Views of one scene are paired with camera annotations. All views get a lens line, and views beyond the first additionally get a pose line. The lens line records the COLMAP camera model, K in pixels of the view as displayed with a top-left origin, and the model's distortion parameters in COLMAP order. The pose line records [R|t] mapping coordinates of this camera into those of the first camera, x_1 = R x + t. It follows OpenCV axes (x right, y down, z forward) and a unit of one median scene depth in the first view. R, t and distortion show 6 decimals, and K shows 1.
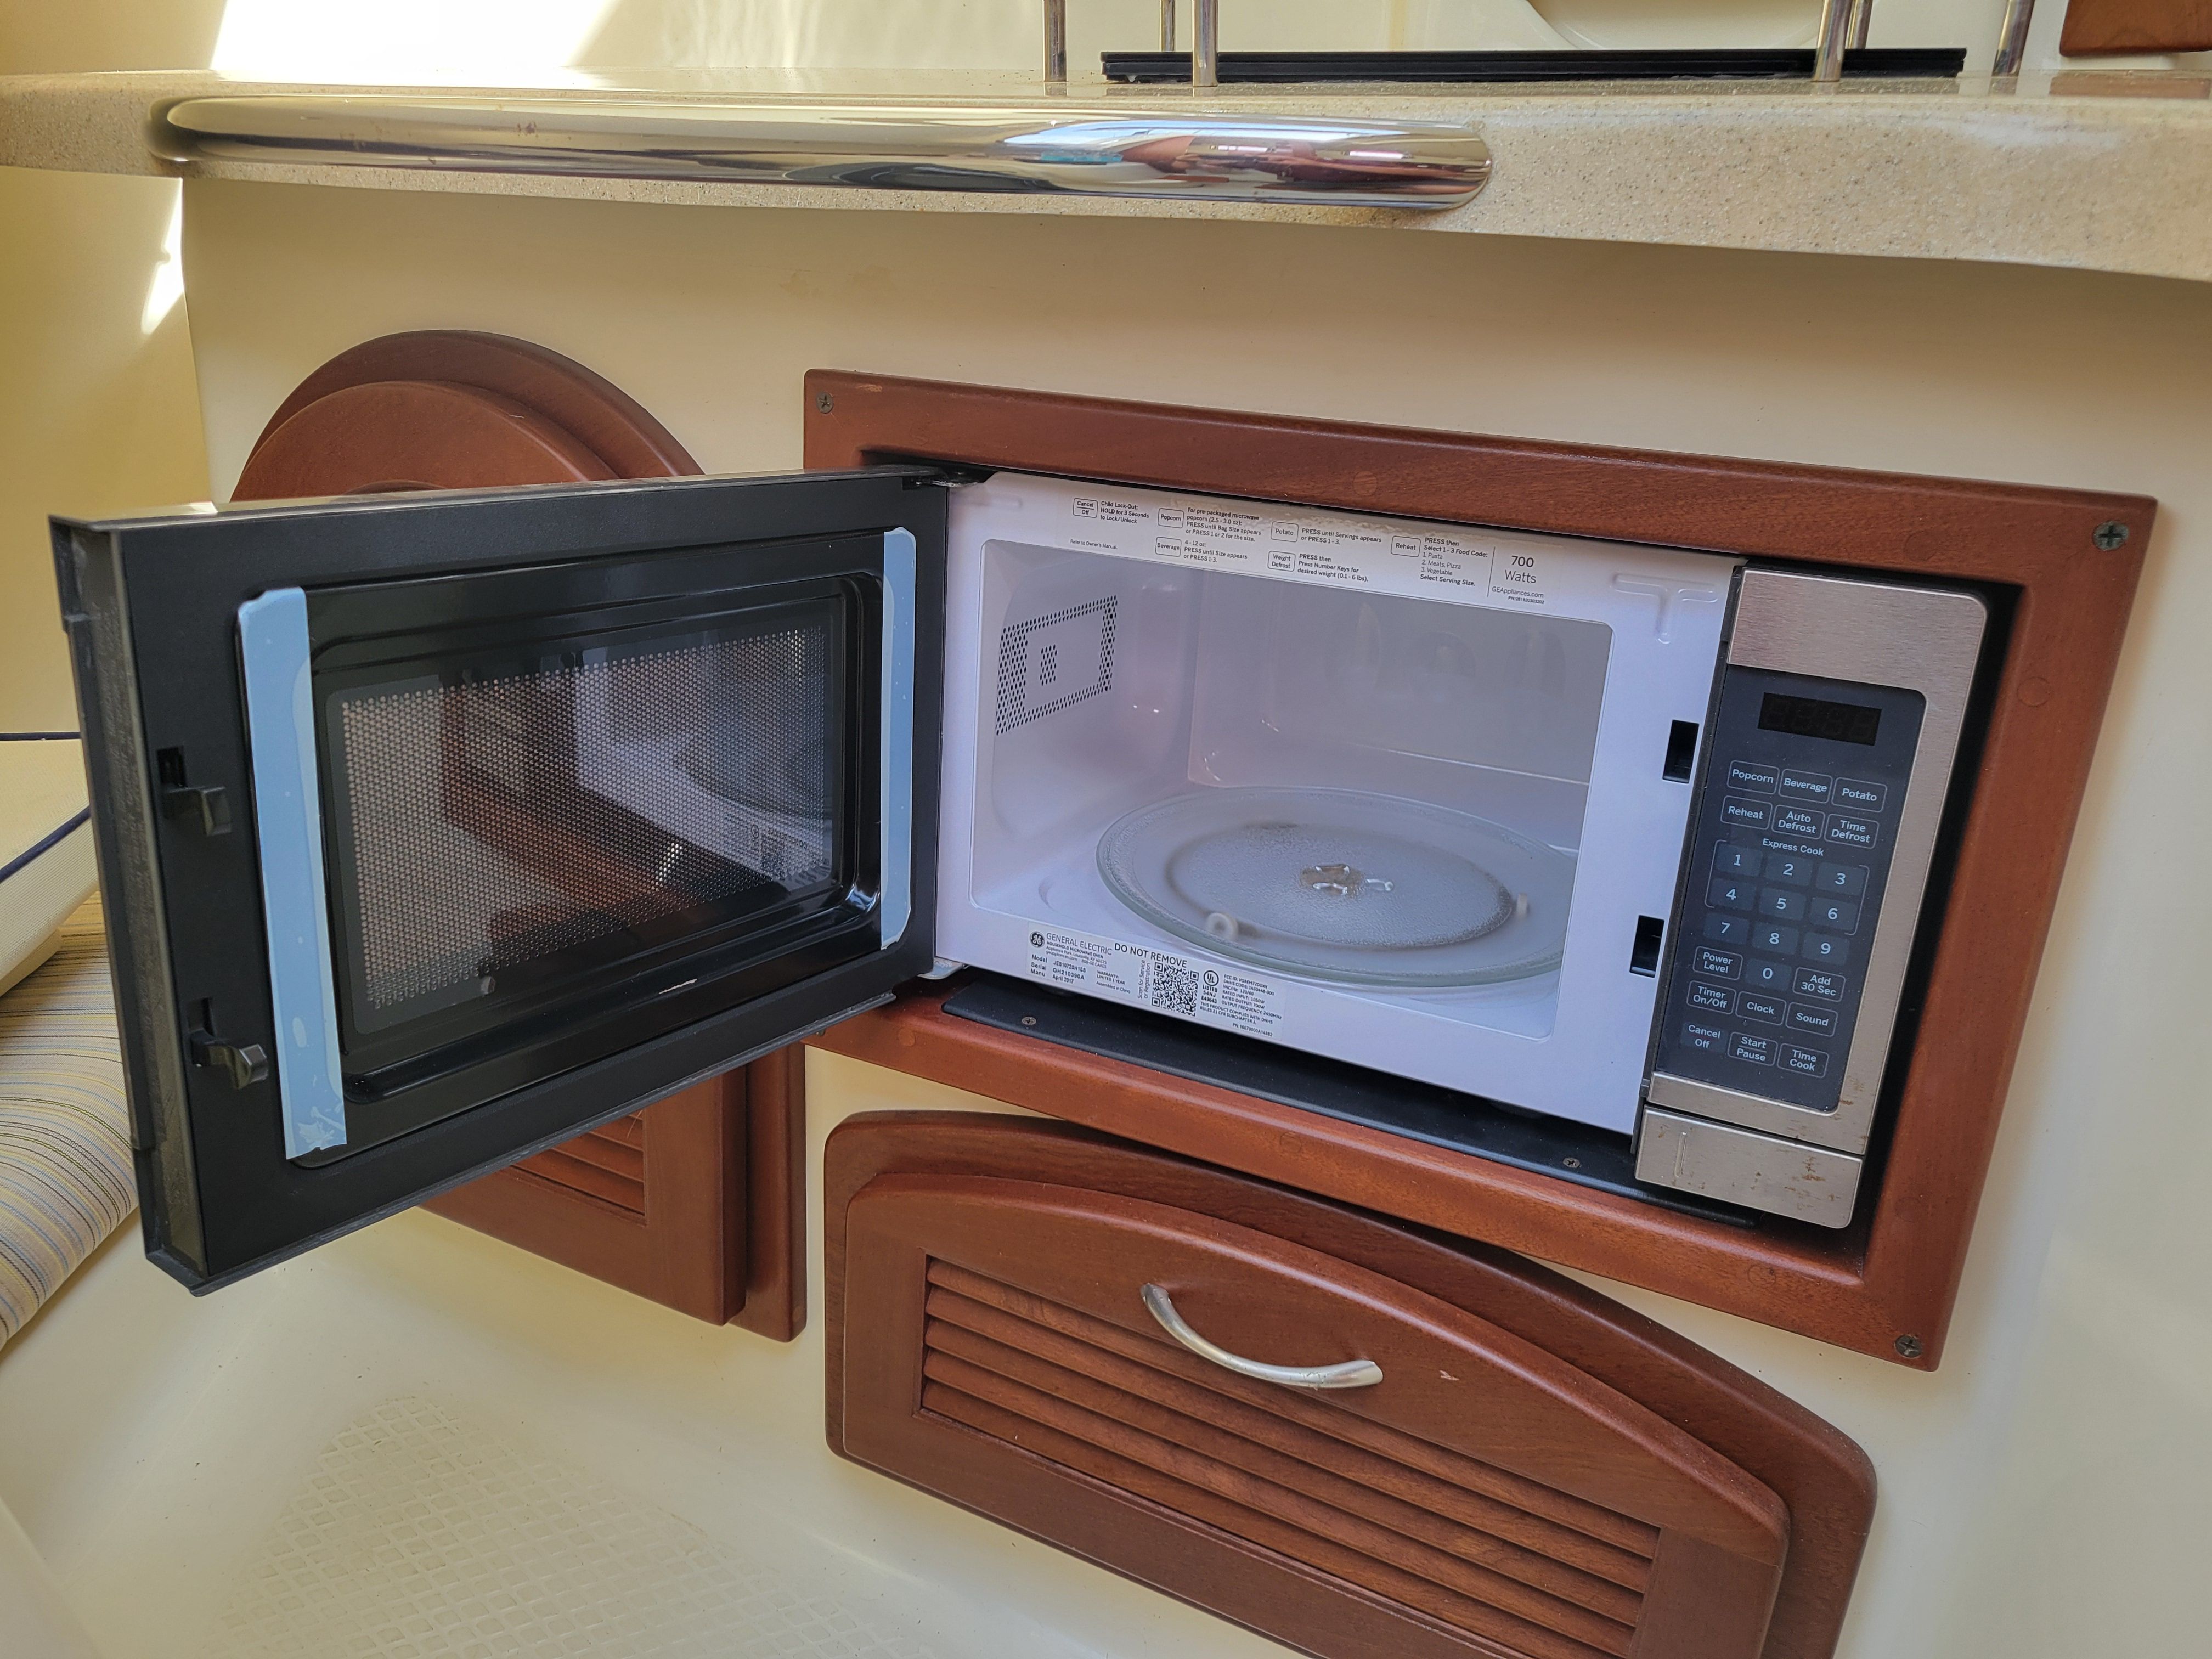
lens RADIAL K [[1661.0, 0, 1097.7], [0, 1661.0, 827.0], [0, 0, 1]] dist [-0.007093, -0.001701]
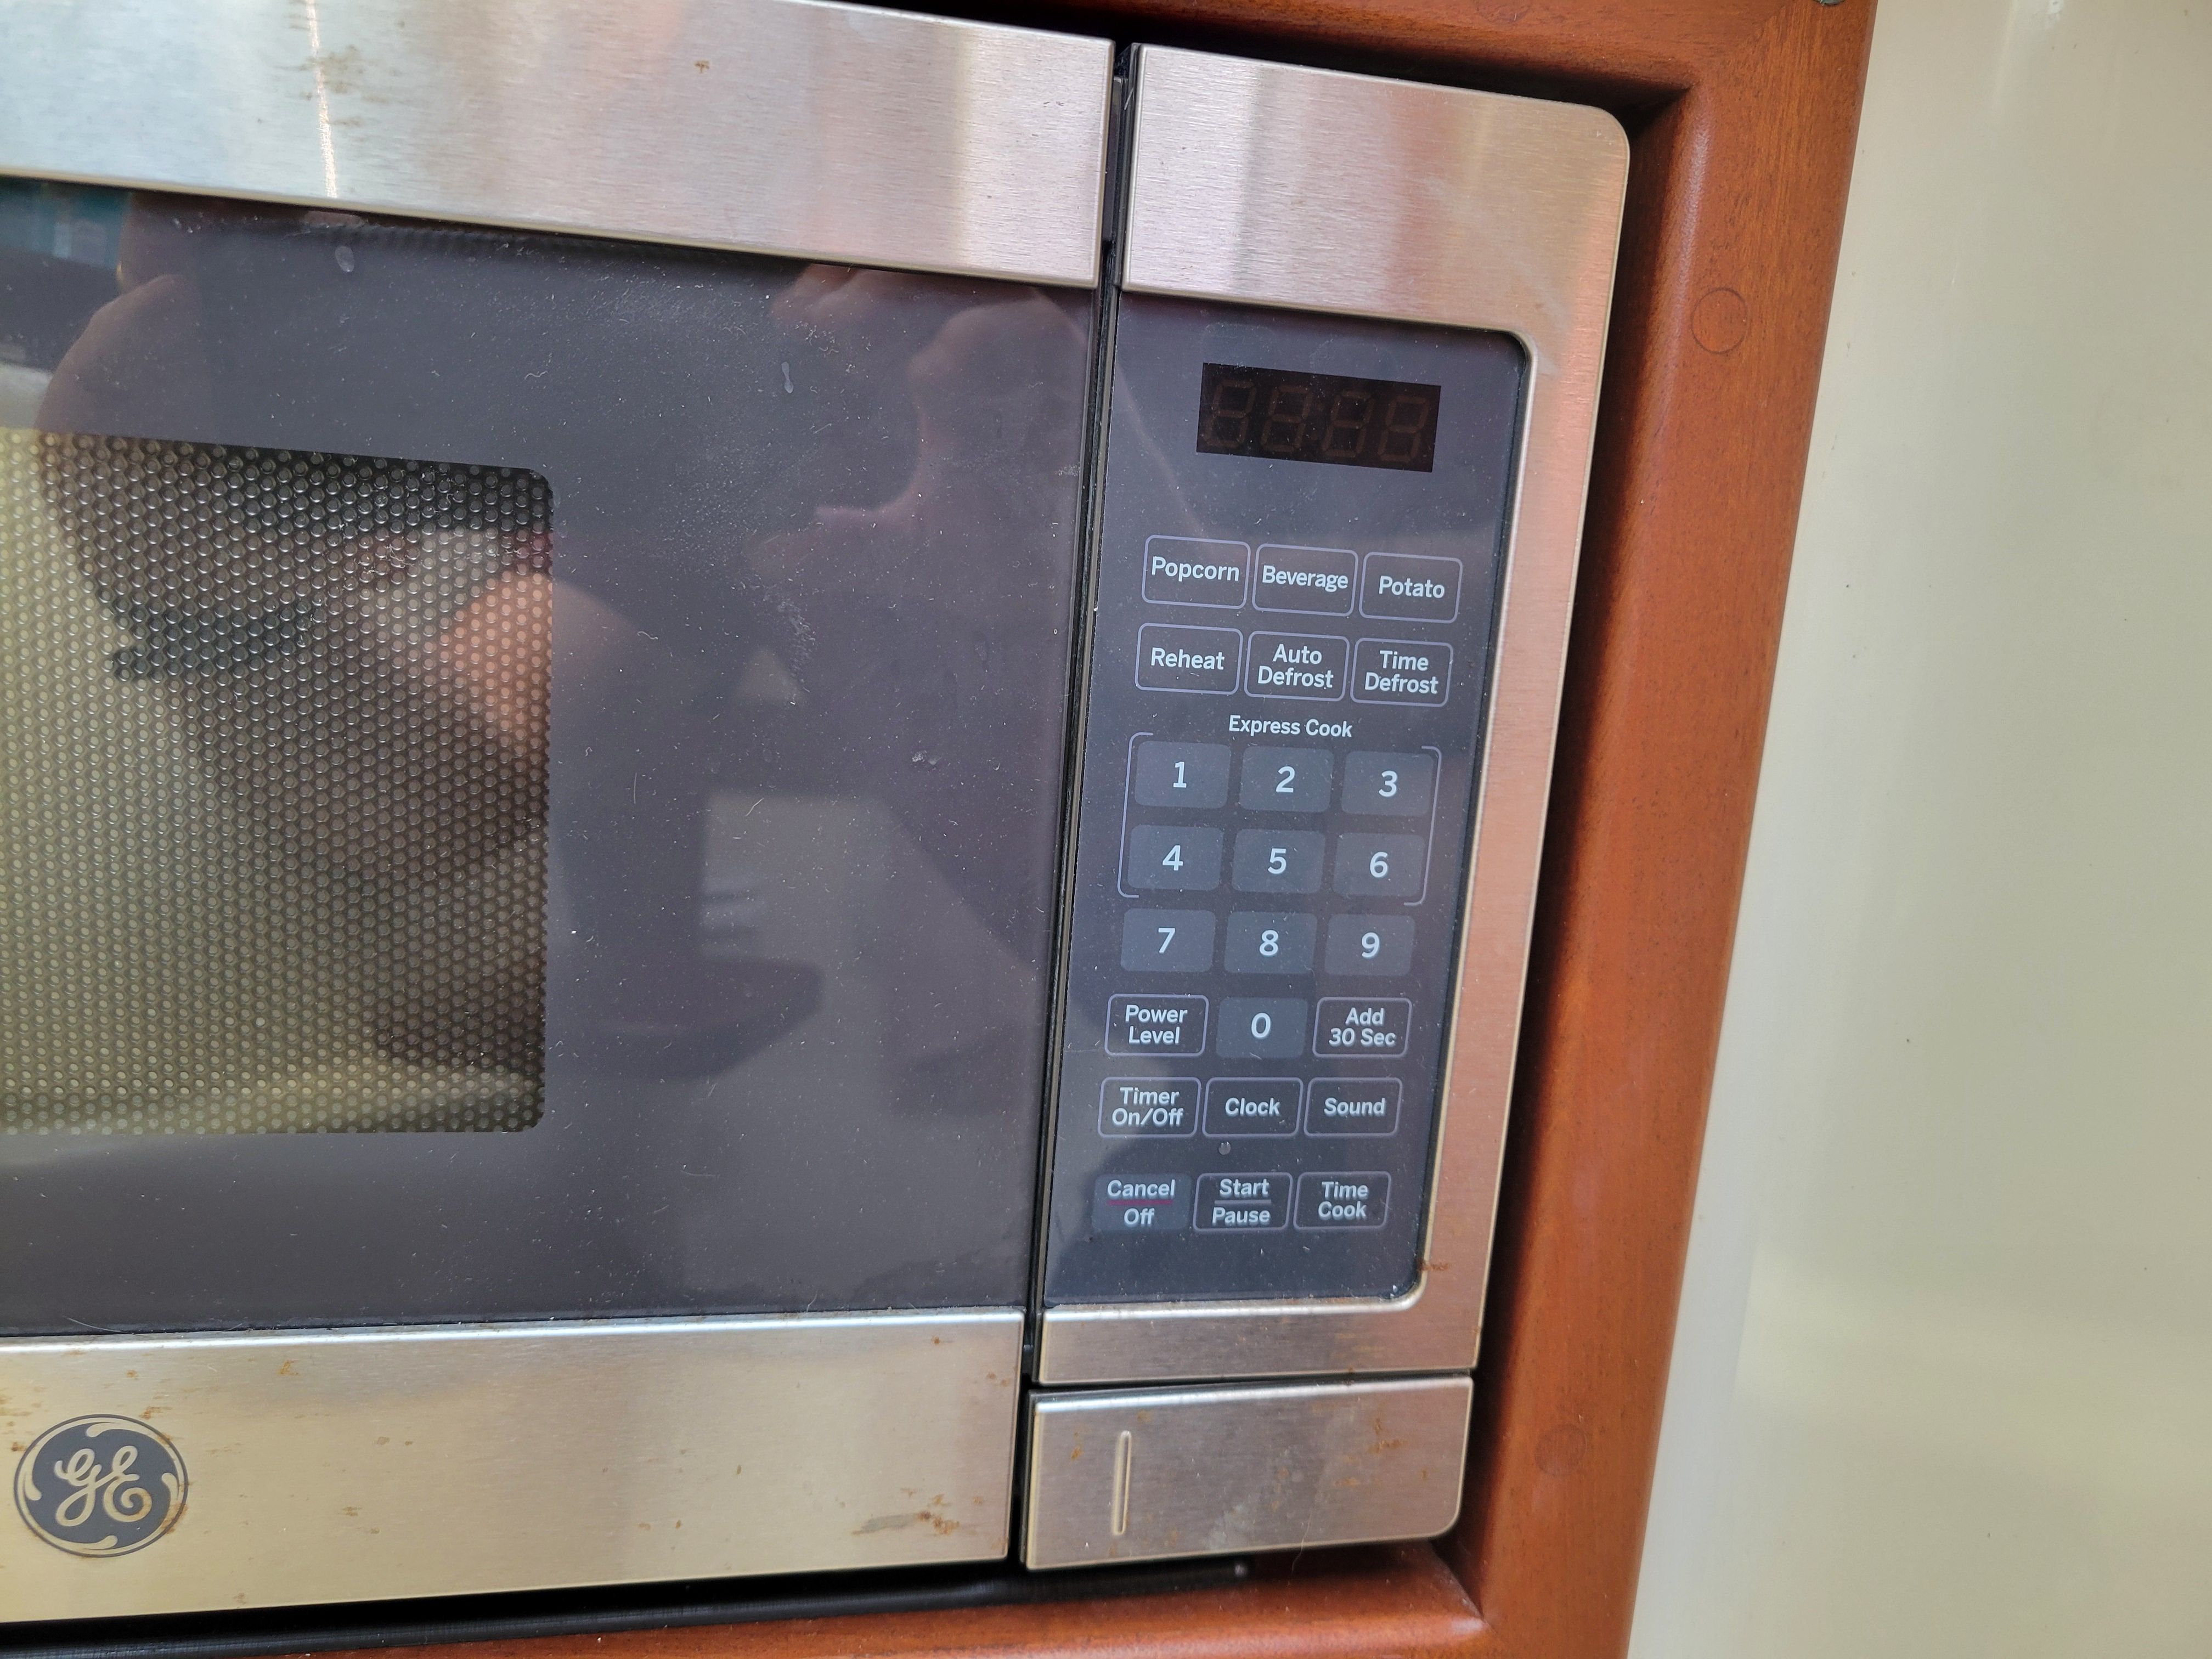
lens RADIAL K [[1661.0, 0, 1095.7], [0, 1661.0, 821.0], [0, 0, 1]] dist [-0.007093, -0.001701]
pose [[0.794304, -0.113179, 0.596885, 0.113051], [0.162652, 0.986244, -0.029442, 0.041130], [-0.585343, 0.120470, 0.801786, 0.678894]]
